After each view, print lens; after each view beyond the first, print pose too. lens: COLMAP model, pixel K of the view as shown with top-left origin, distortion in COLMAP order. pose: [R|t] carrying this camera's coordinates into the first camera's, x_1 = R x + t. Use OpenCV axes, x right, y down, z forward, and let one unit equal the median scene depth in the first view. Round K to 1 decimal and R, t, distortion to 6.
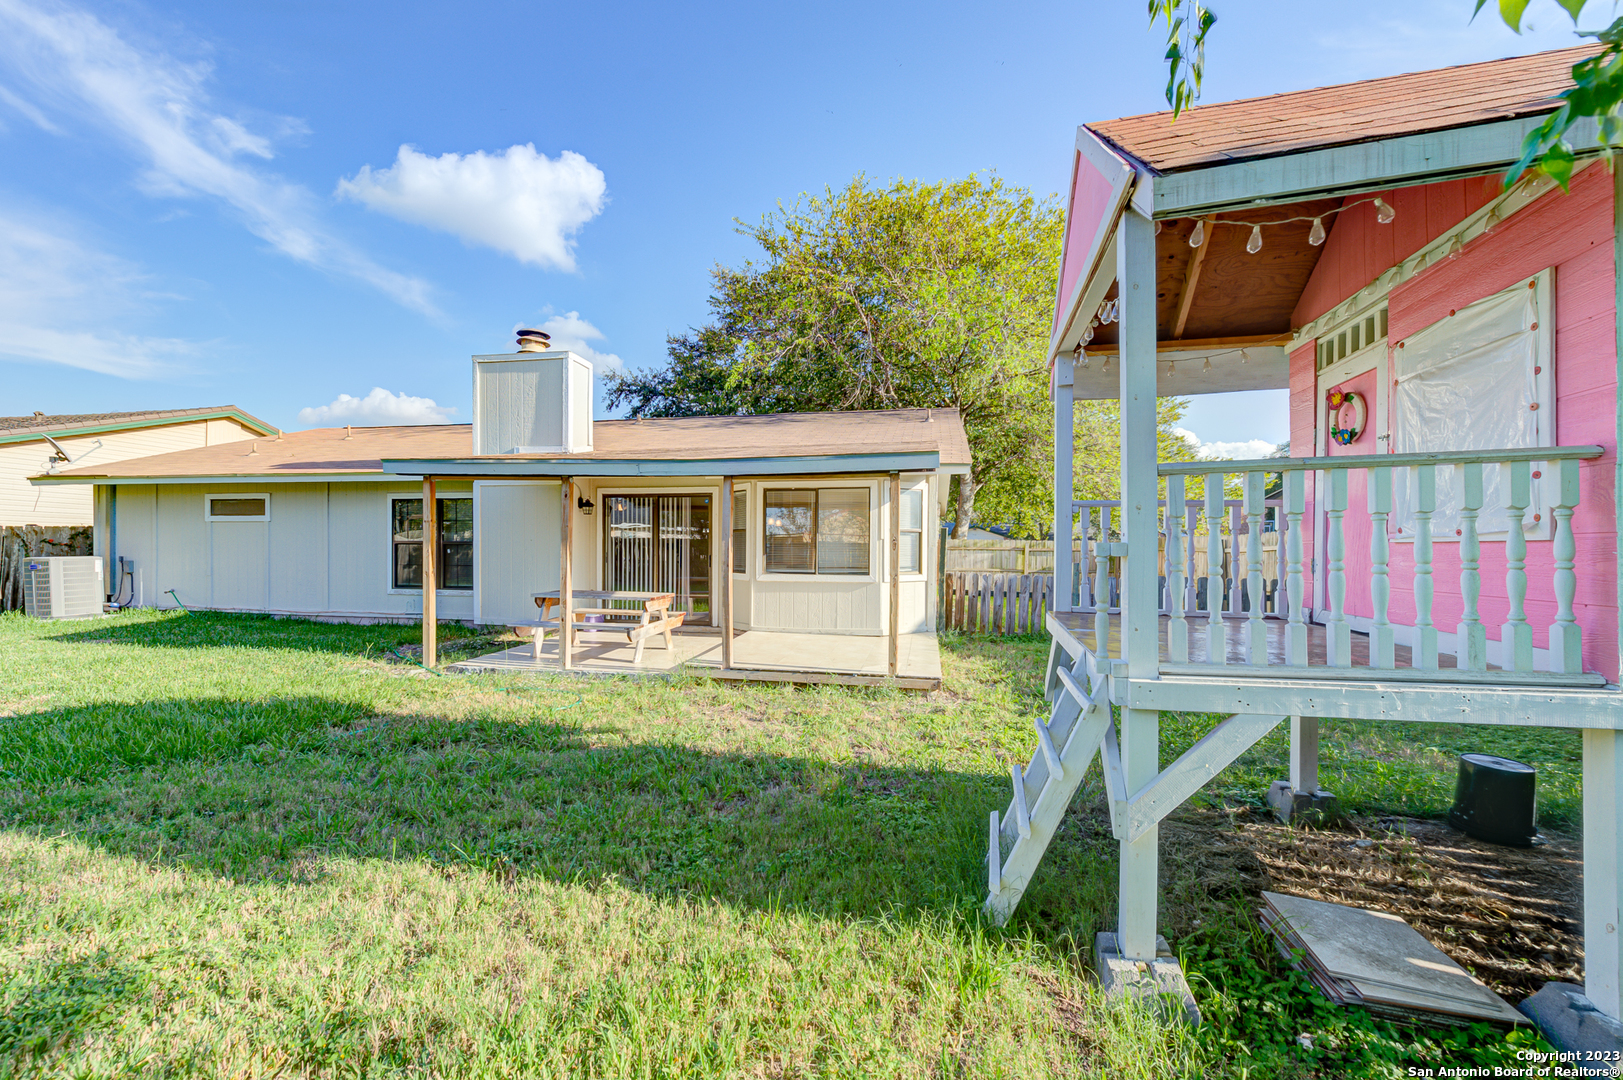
lens RADIAL K [[640.0, 0, 791.0], [0, 640.0, 561.4], [0, 0, 1]] dist [0.003187, -0.002030]
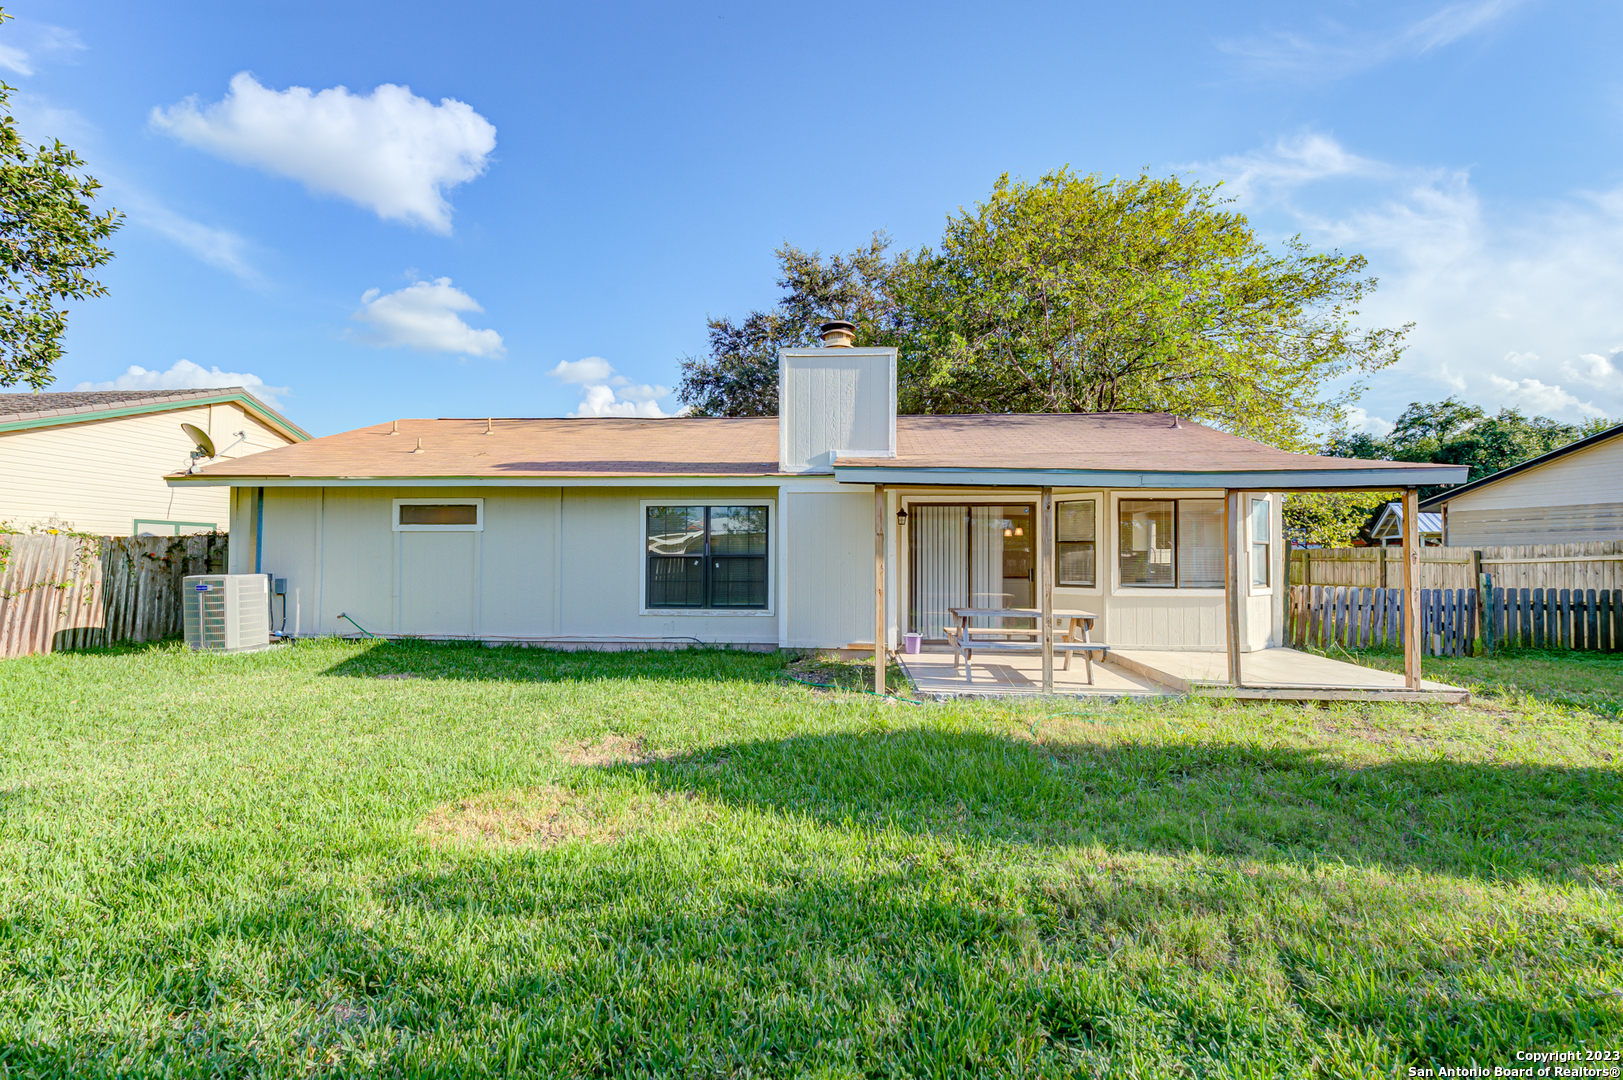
lens RADIAL K [[731.1, 0, 791.9], [0, 731.1, 538.4], [0, 0, 1]] dist [0.001727, -0.000961]
pose [[0.992832, -0.000490, 0.119521, -0.526144], [0.006001, 0.998935, -0.045758, -0.006303], [-0.119371, 0.046148, 0.991777, -0.011226]]
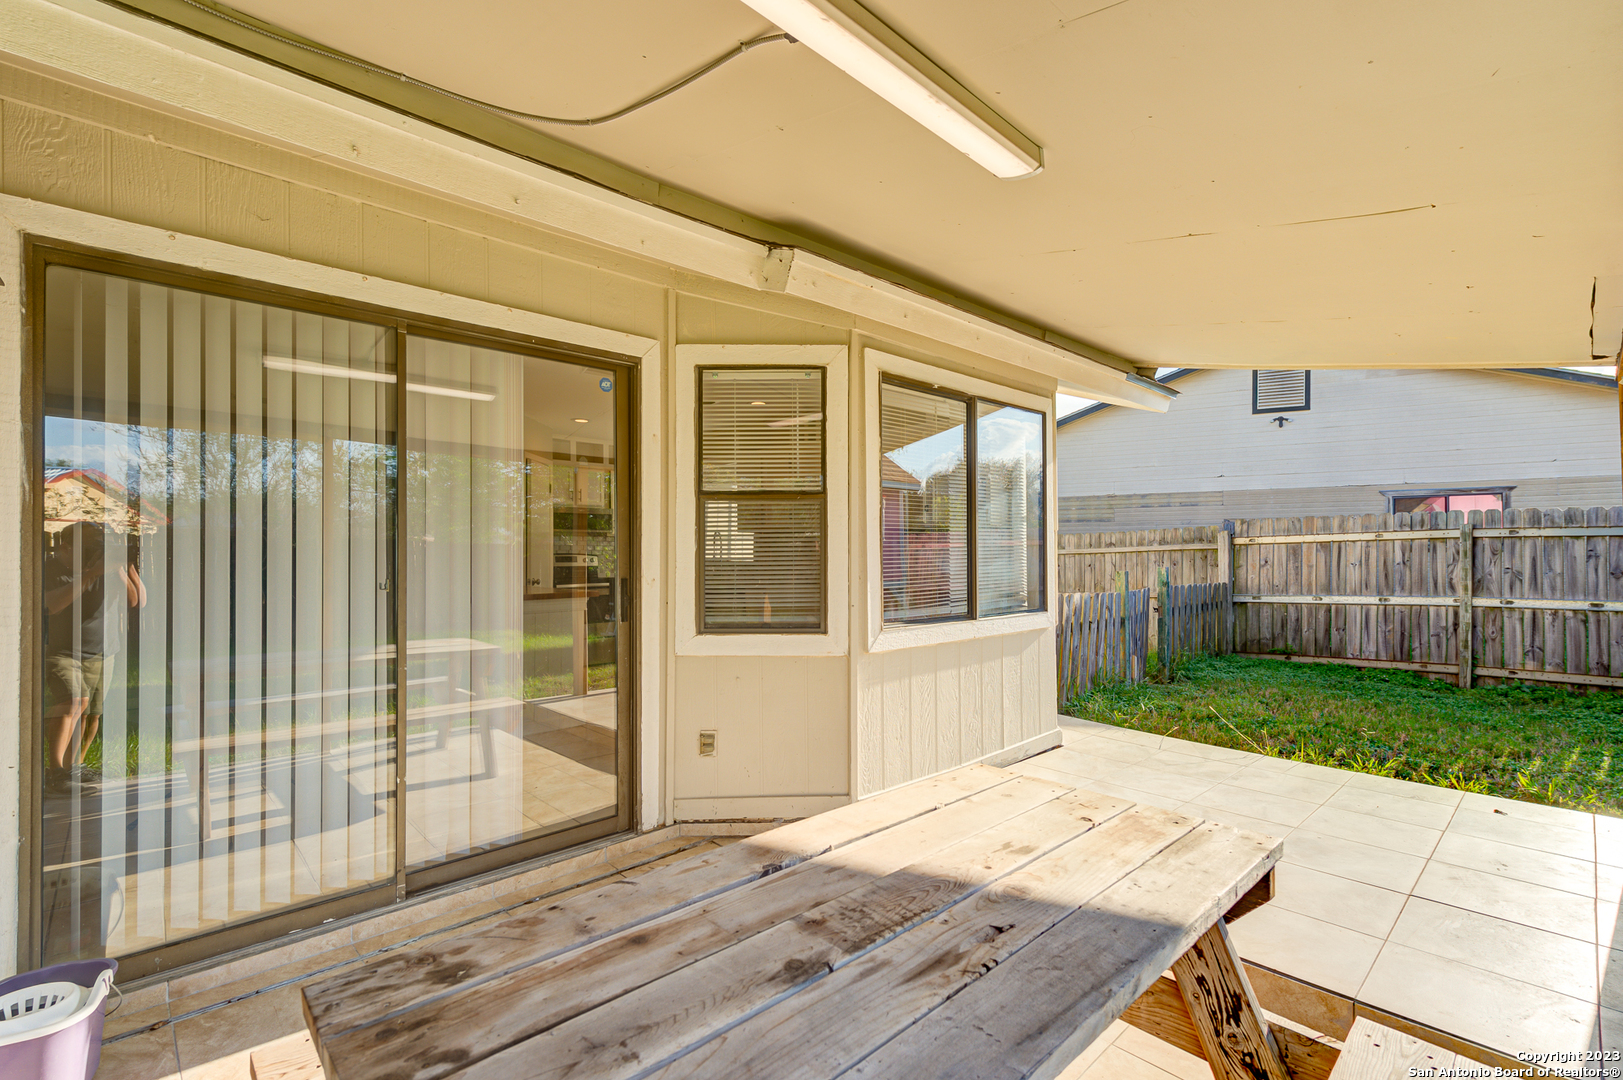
lens RADIAL K [[731.1, 0, 814.2], [0, 731.1, 547.4], [0, 0, 1]] dist [0.001727, -0.000961]
pose [[0.585056, -0.001523, 0.810991, -0.296543], [0.022882, 0.999631, -0.014630, -0.014711], [-0.810670, 0.027116, 0.584875, 0.653880]]
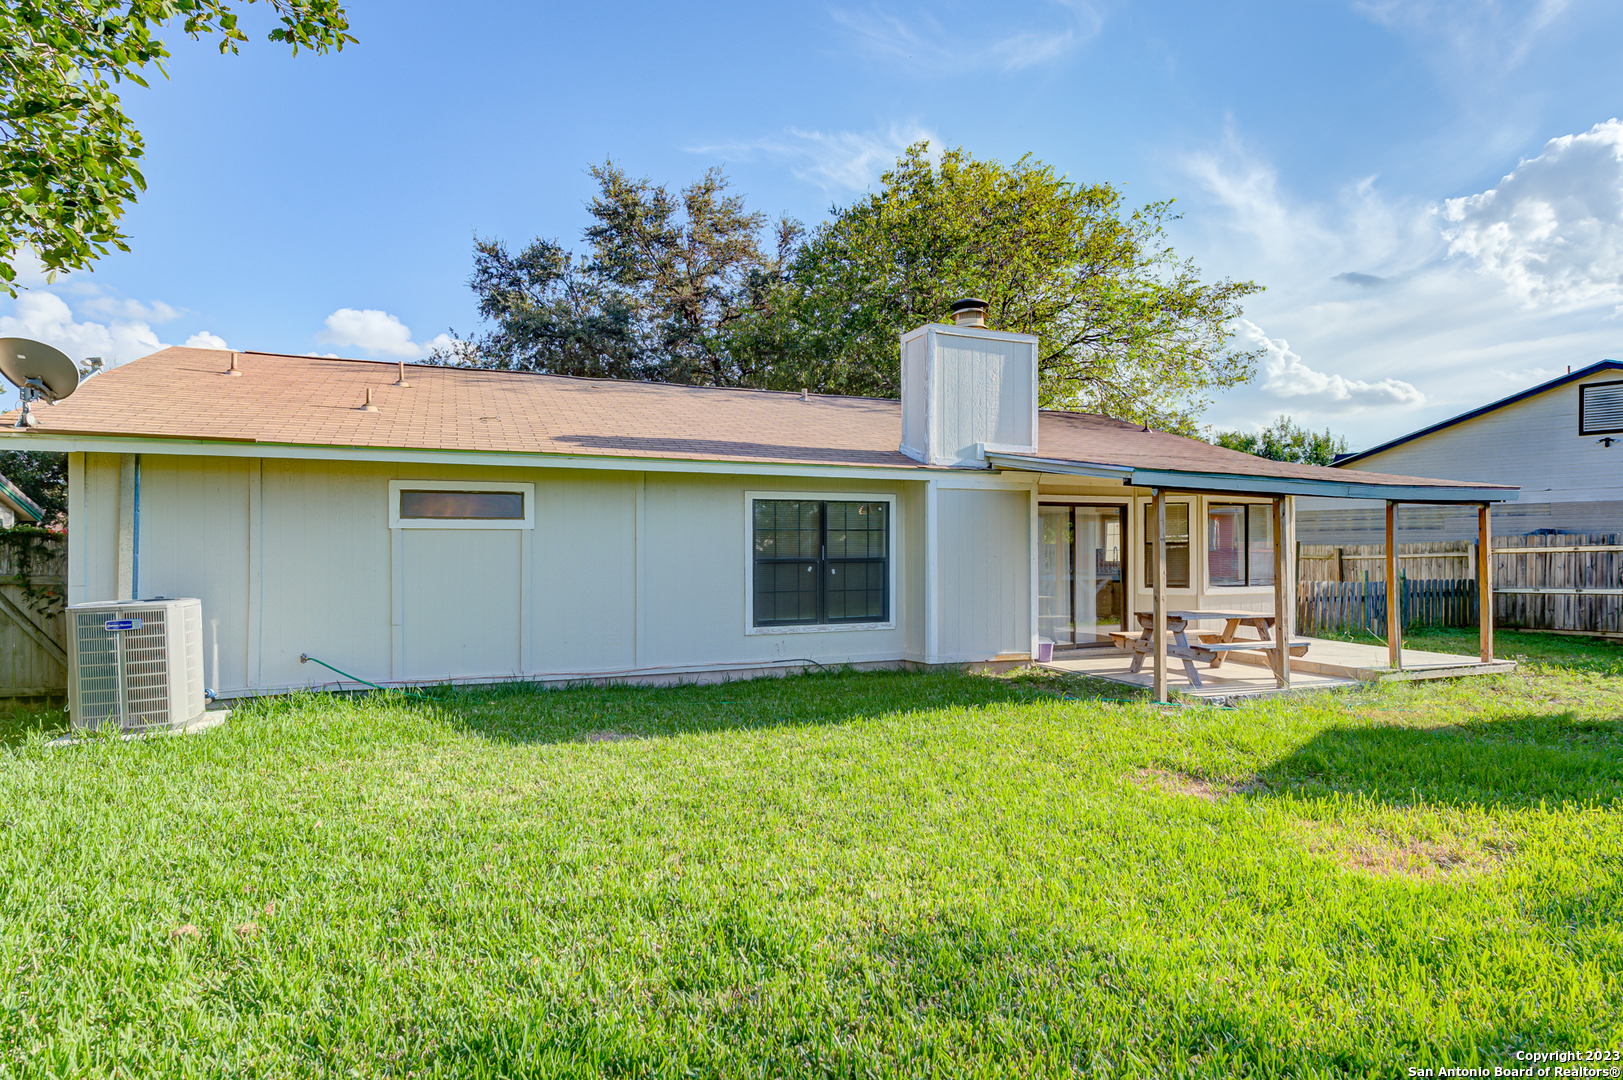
lens RADIAL K [[869.6, 0, 799.8], [0, 869.6, 542.6], [0, 0, 1]] dist [0.000902, -0.002047]
pose [[0.839647, -0.004153, 0.543116, -1.058930], [0.019819, 0.999539, -0.022996, -0.026029], [-0.542771, 0.030073, 0.839342, 0.169929]]
